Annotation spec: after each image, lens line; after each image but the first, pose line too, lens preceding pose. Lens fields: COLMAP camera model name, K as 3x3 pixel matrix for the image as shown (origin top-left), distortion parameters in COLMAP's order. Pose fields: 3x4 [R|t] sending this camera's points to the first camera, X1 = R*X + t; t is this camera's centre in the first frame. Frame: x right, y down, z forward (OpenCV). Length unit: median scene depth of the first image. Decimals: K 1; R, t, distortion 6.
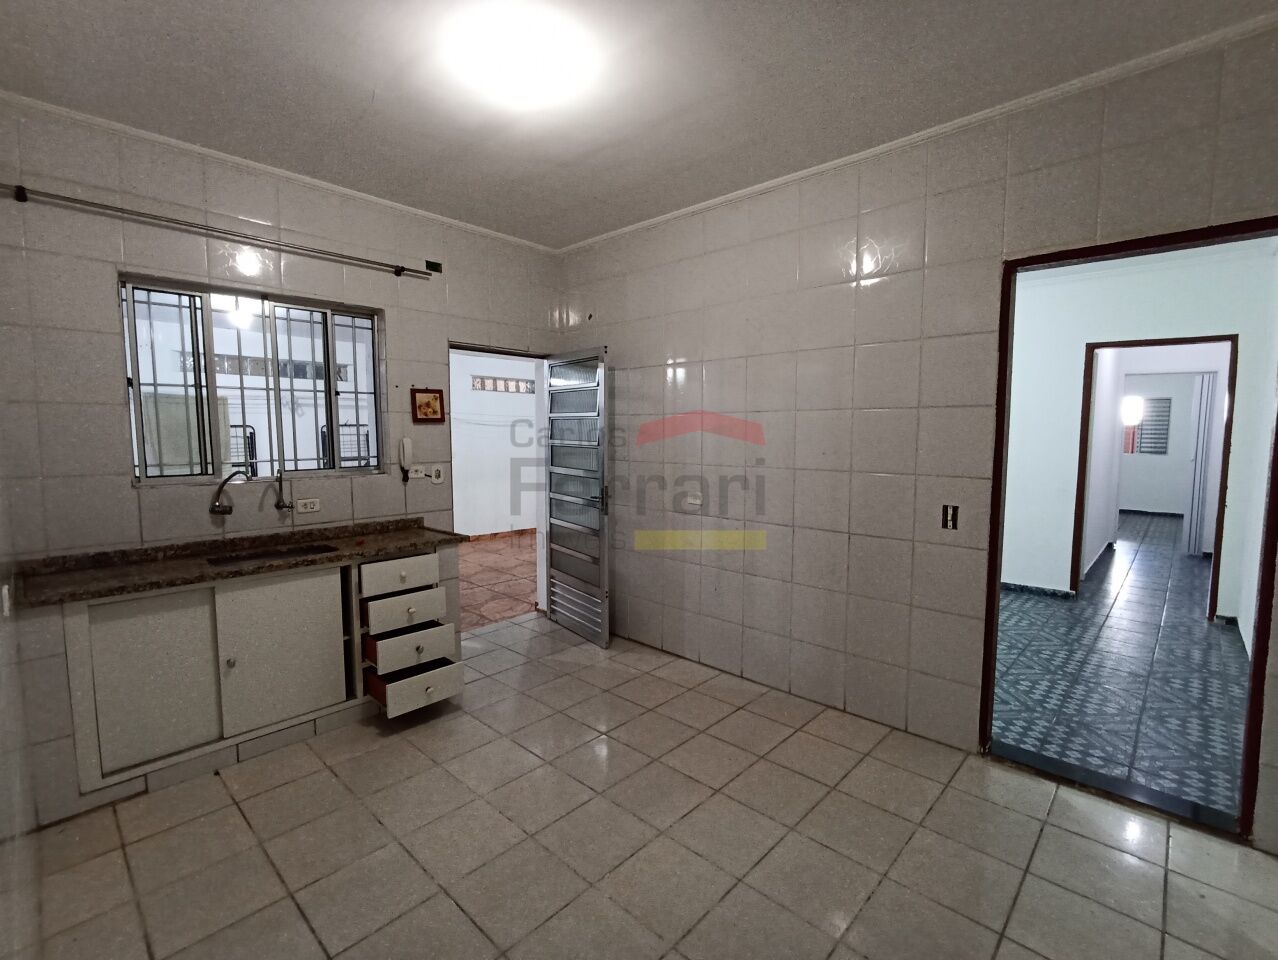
lens RADIAL K [[581.6, 0, 644.5], [0, 581.6, 487.2], [0, 0, 1]] dist [-0.006771, 0.001701]
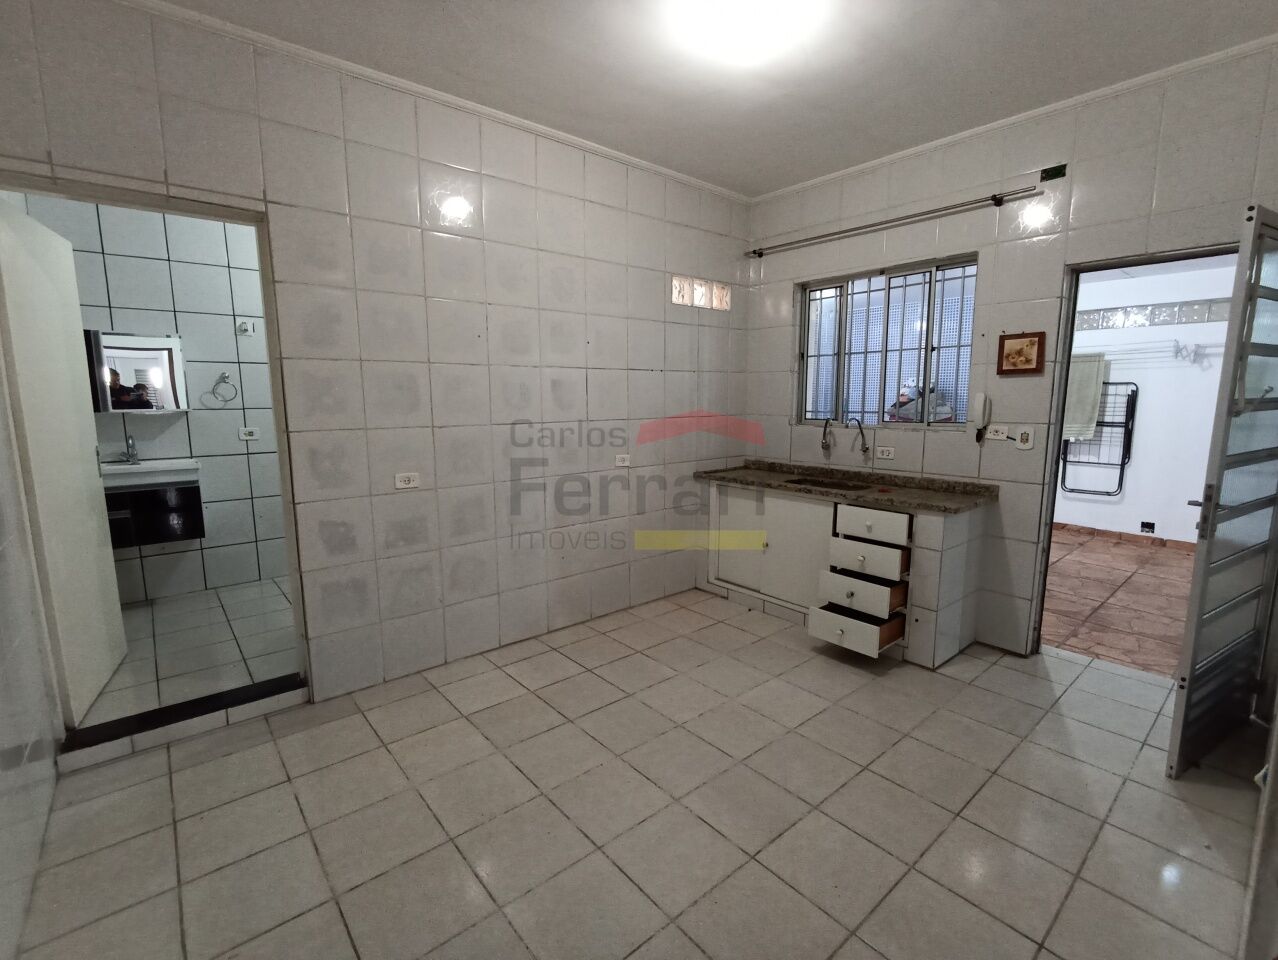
lens RADIAL K [[581.6, 0, 644.5], [0, 581.6, 482.0], [0, 0, 1]] dist [-0.006771, 0.001701]
pose [[-0.112811, 0.147152, -0.982660, 0.603179], [-0.086916, 0.983720, 0.157289, -0.050231], [0.989808, 0.103152, -0.098184, 0.652110]]
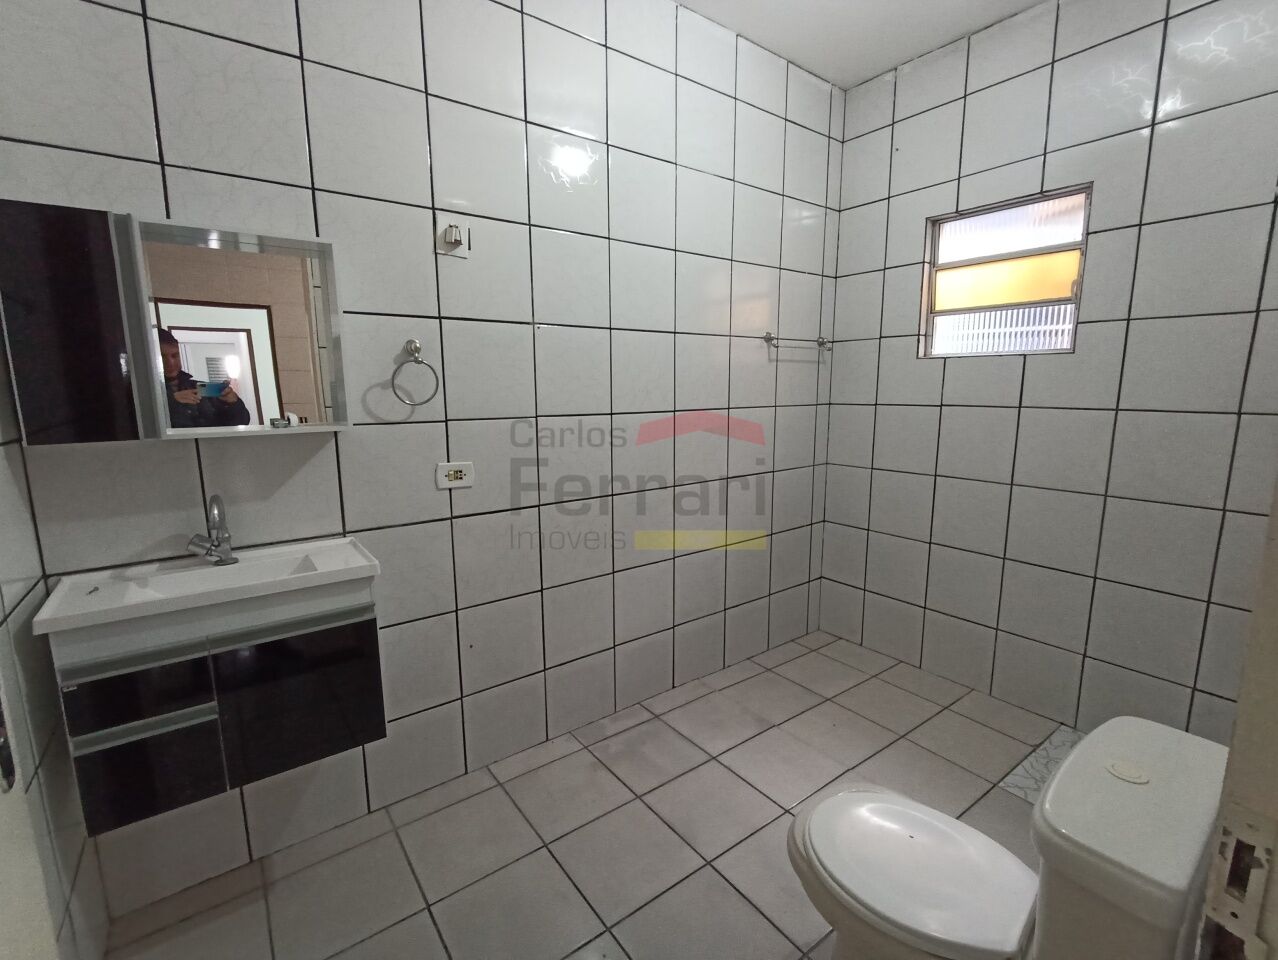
lens RADIAL K [[581.6, 0, 643.3], [0, 581.6, 479.8], [0, 0, 1]] dist [-0.006771, 0.001701]
pose [[-0.173787, 0.155033, -0.972503, 0.412563], [-0.069326, 0.983154, 0.169119, -0.030819], [0.982340, 0.096810, -0.160112, 0.436467]]
